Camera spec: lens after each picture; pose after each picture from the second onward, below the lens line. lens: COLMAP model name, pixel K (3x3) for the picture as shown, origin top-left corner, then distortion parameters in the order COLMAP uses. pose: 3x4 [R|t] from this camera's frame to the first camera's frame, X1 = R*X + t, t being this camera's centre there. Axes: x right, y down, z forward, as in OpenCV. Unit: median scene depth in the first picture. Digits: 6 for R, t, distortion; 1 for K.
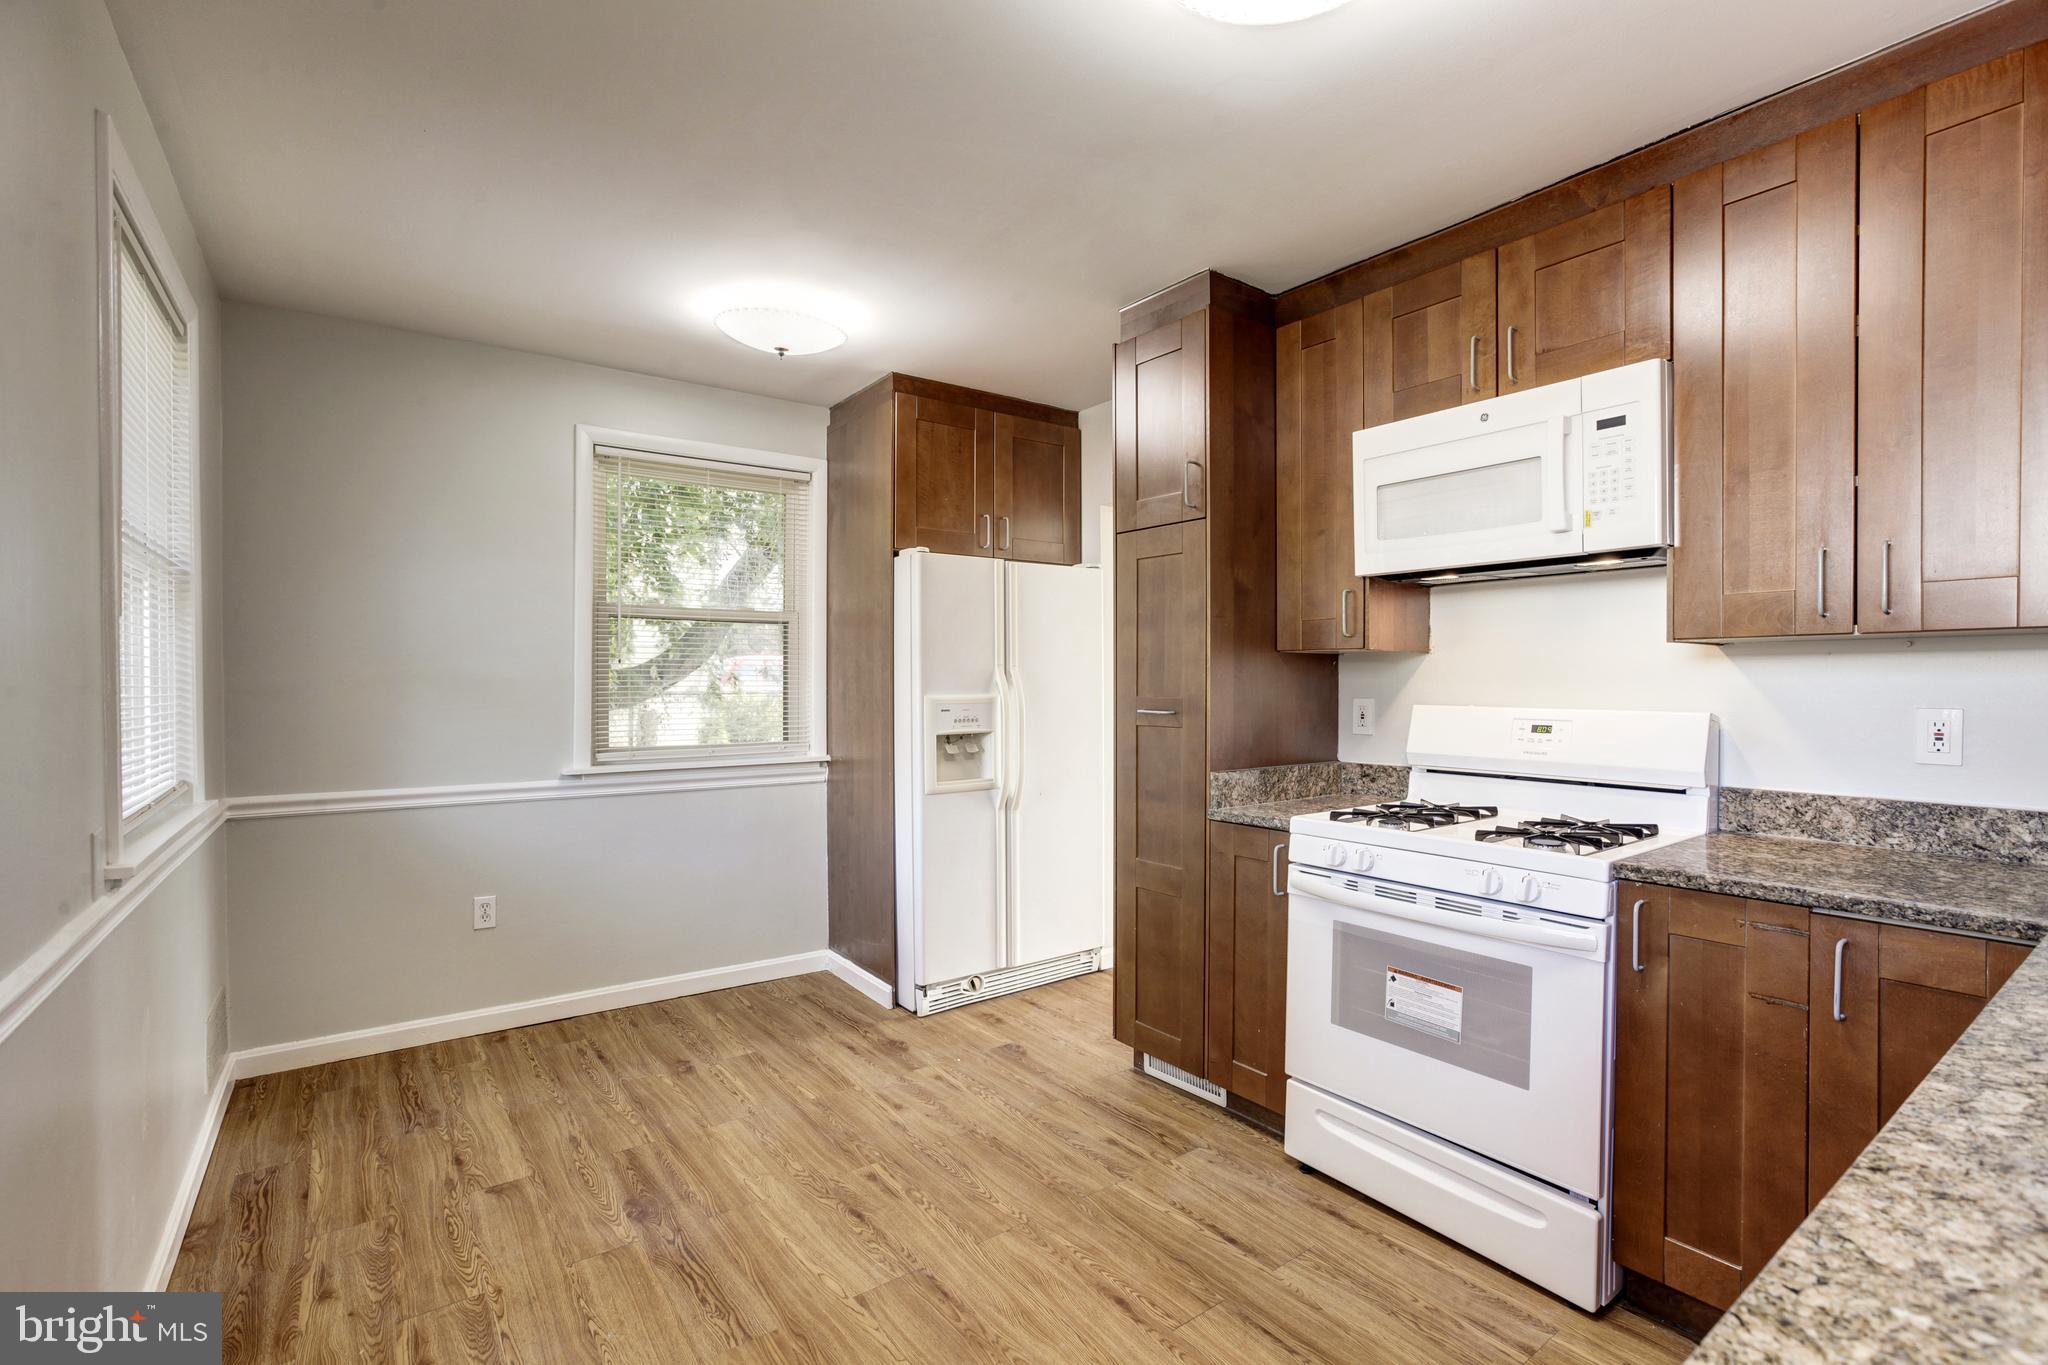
lens RADIAL K [[961.5, 0, 1000.8], [0, 961.5, 690.9], [0, 0, 1]] dist [-0.027609, 0.013622]
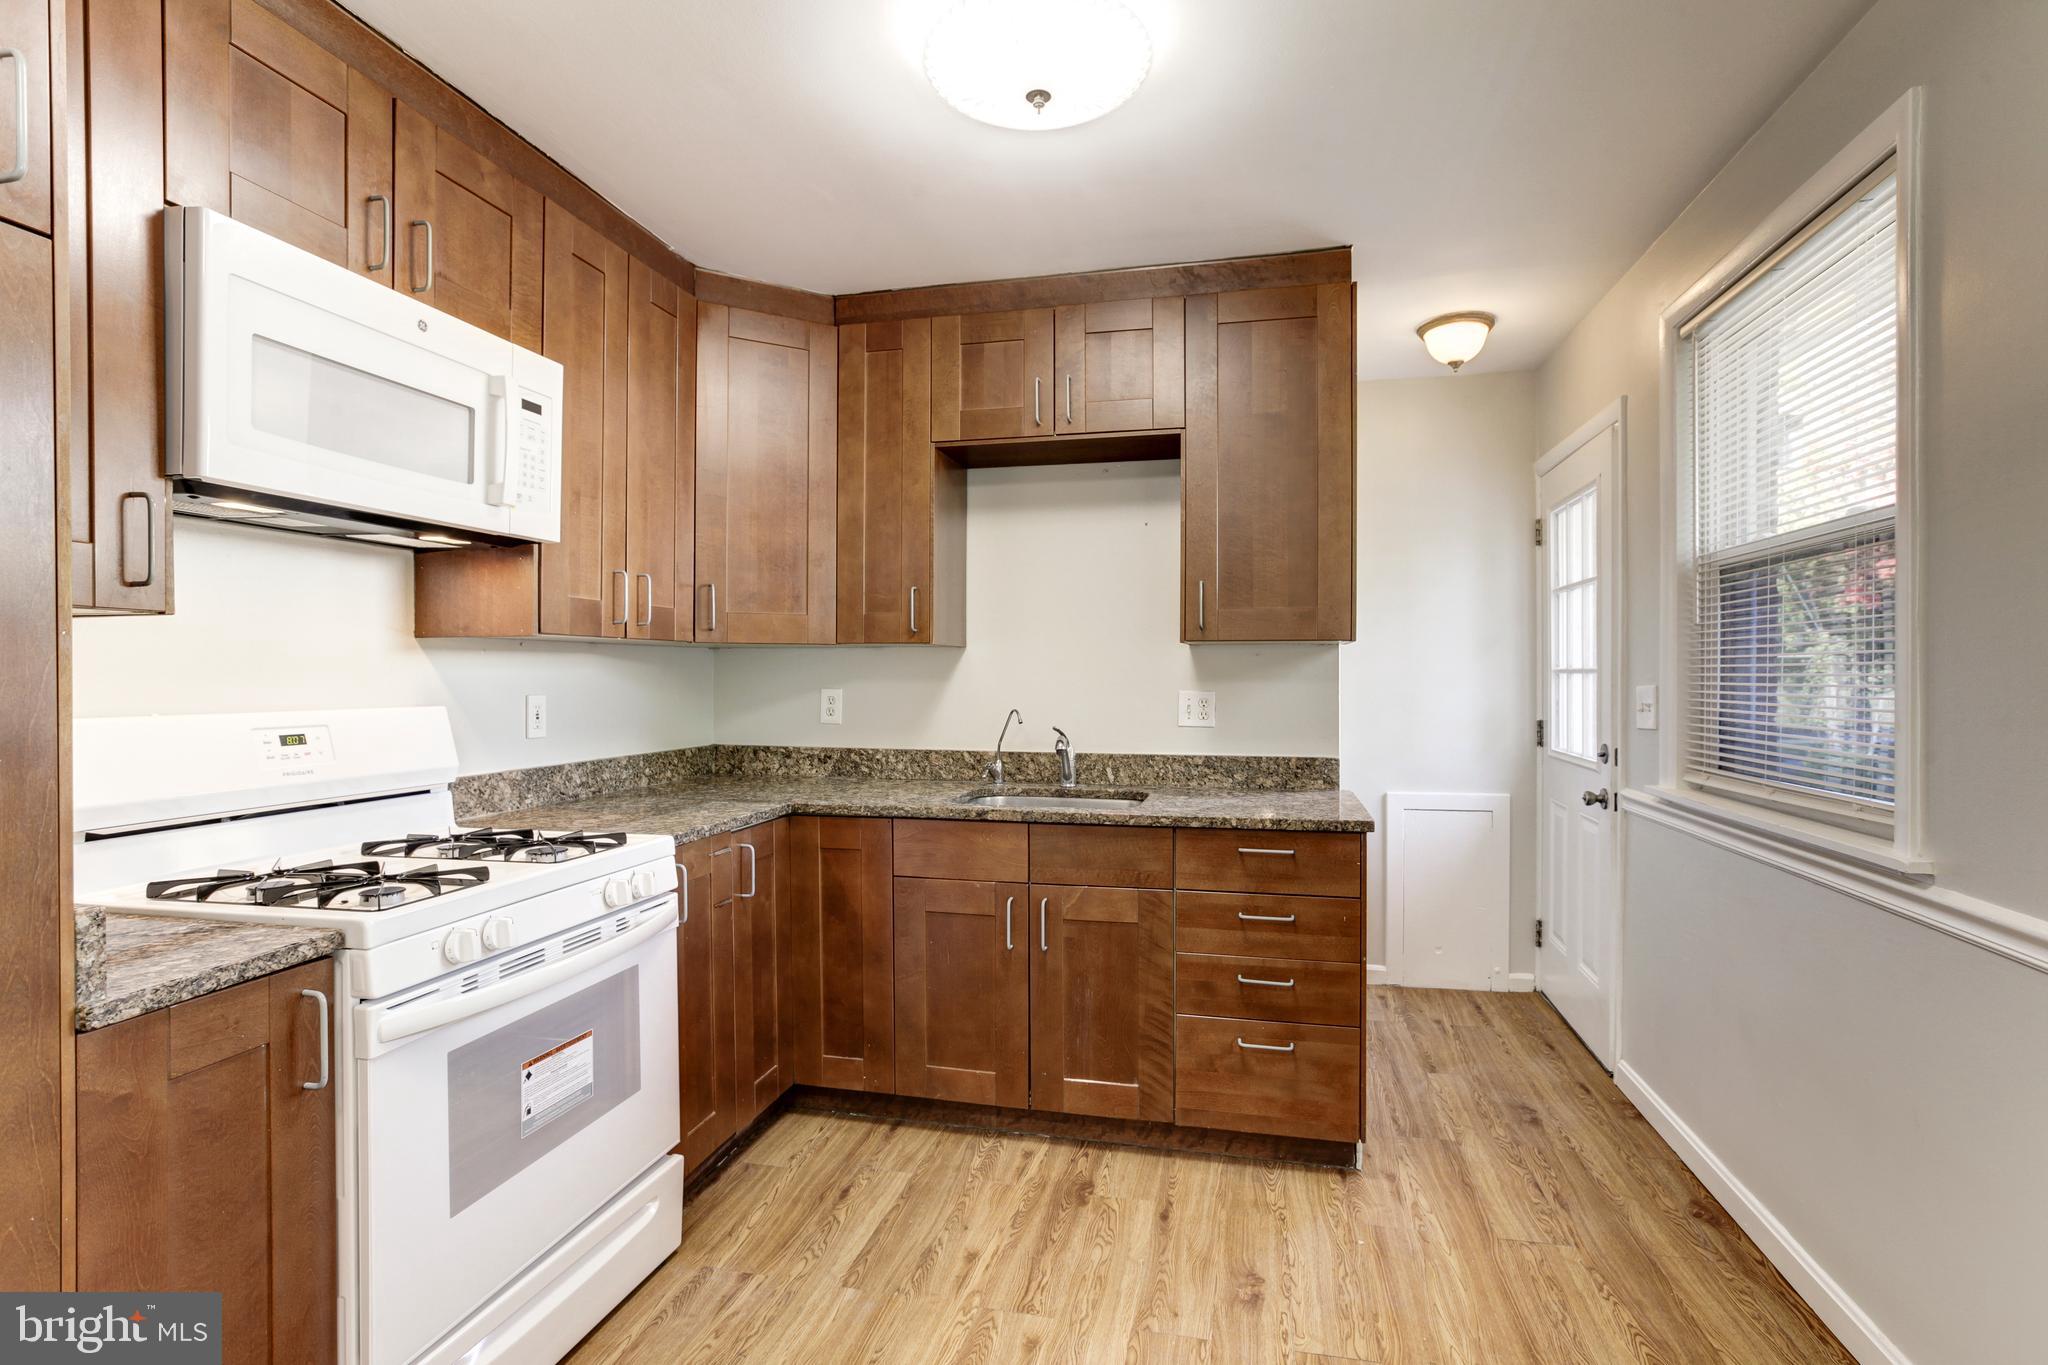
lens RADIAL K [[961.5, 0, 1066.9], [0, 961.5, 681.0], [0, 0, 1]] dist [-0.027609, 0.013622]
pose [[-0.690902, 0.000752, 0.722948, -0.337681], [0.013971, 0.999827, 0.012311, -0.005166], [-0.722814, 0.018606, -0.690792, 0.996378]]
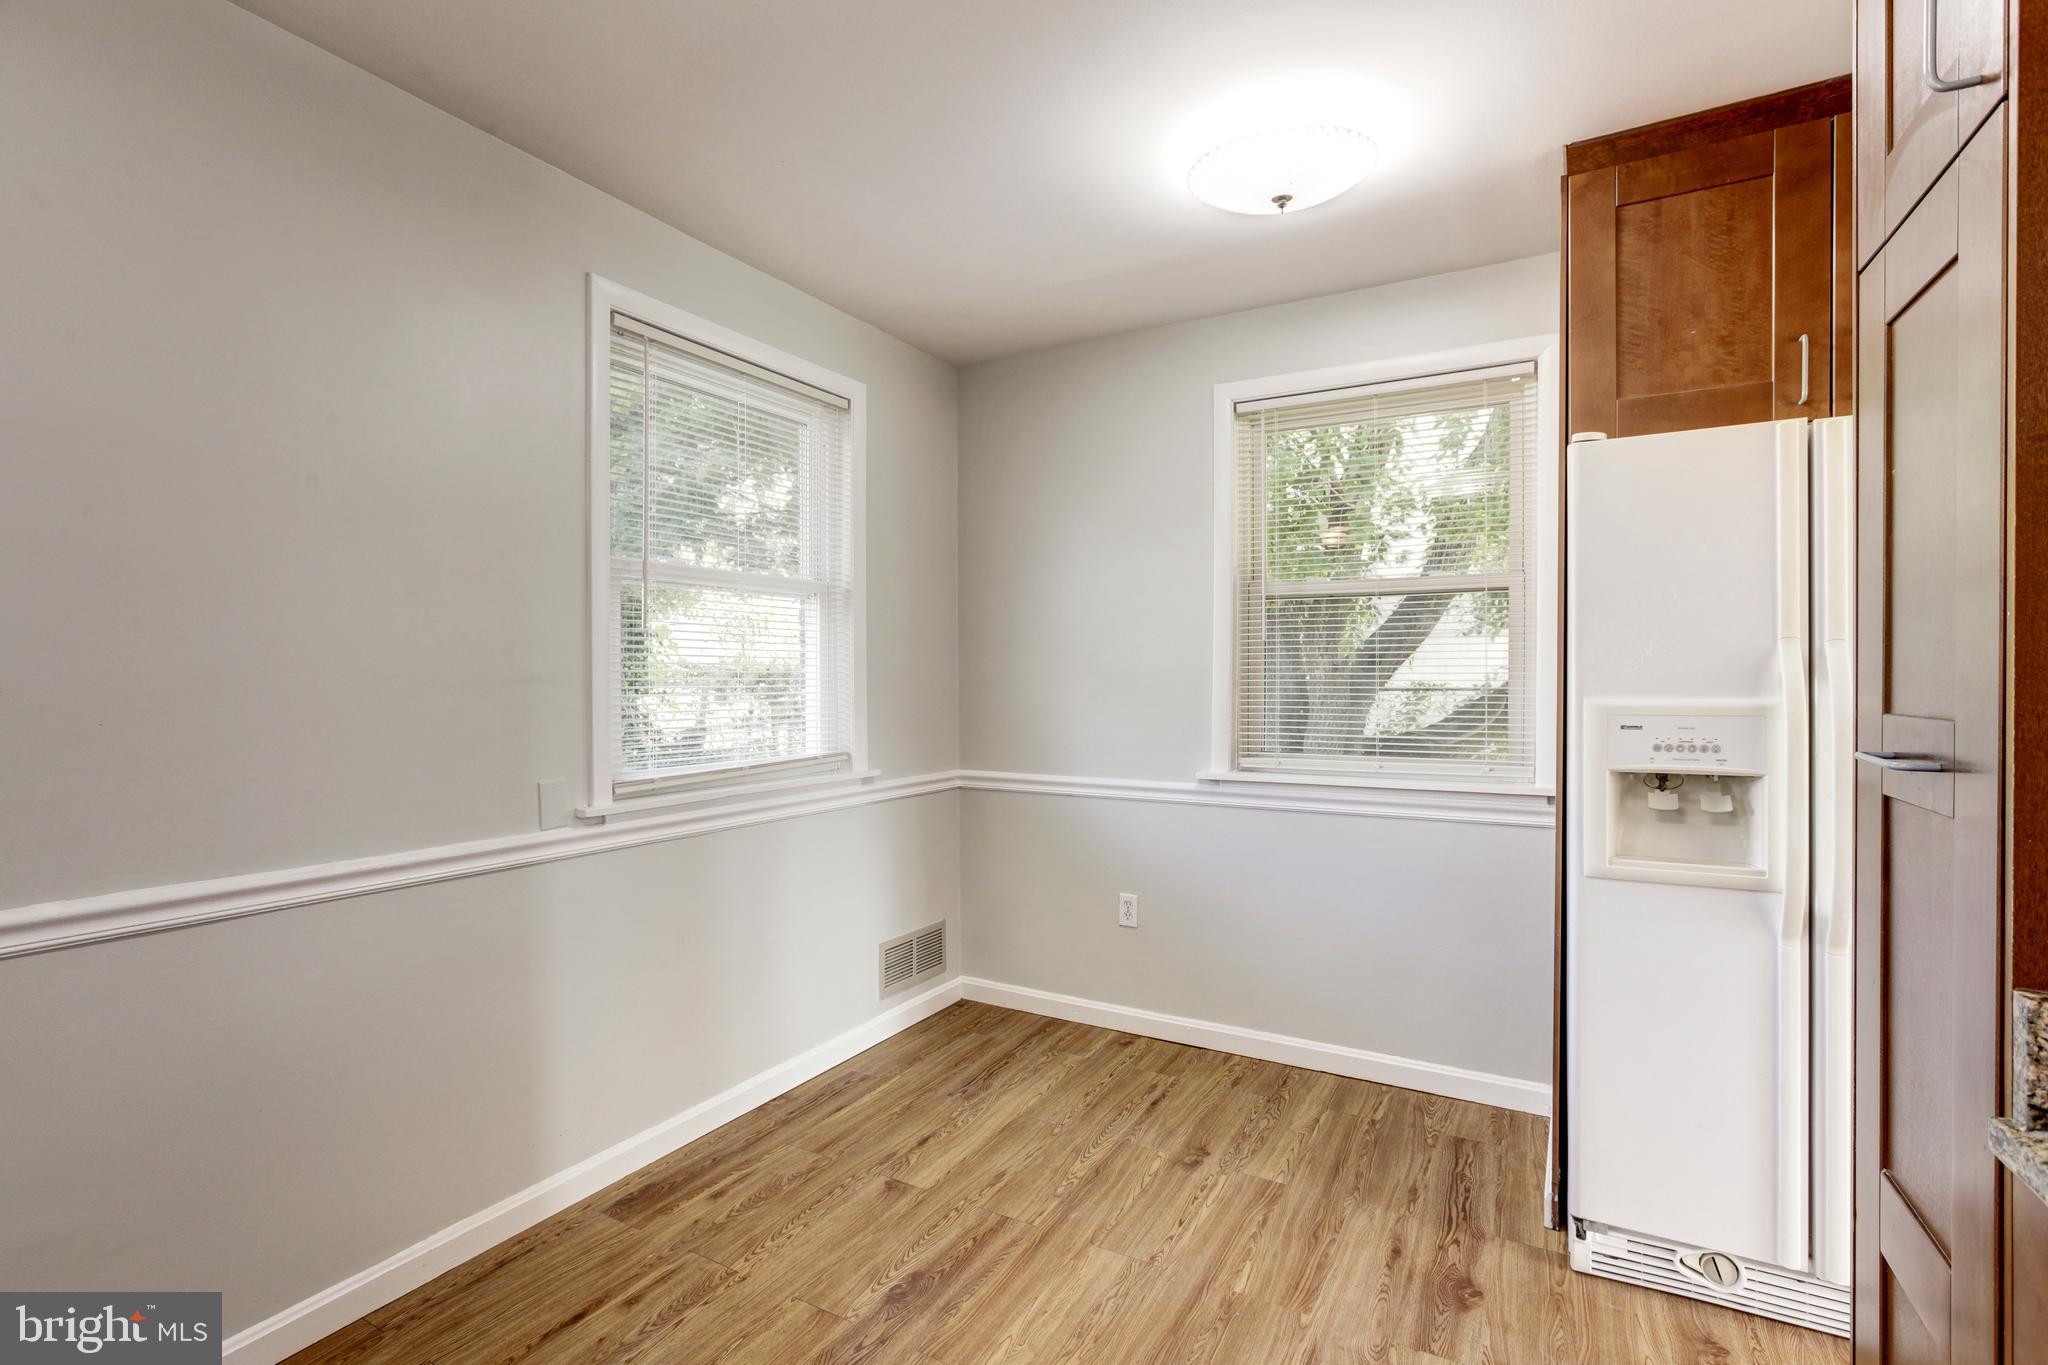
lens RADIAL K [[961.5, 0, 1011.7], [0, 961.5, 680.1], [0, 0, 1]] dist [-0.027609, 0.013622]
pose [[0.432751, 0.005574, -0.901496, 0.362534], [-0.007559, 0.999968, 0.002554, -0.005846], [0.901482, 0.005709, 0.432779, 0.649619]]
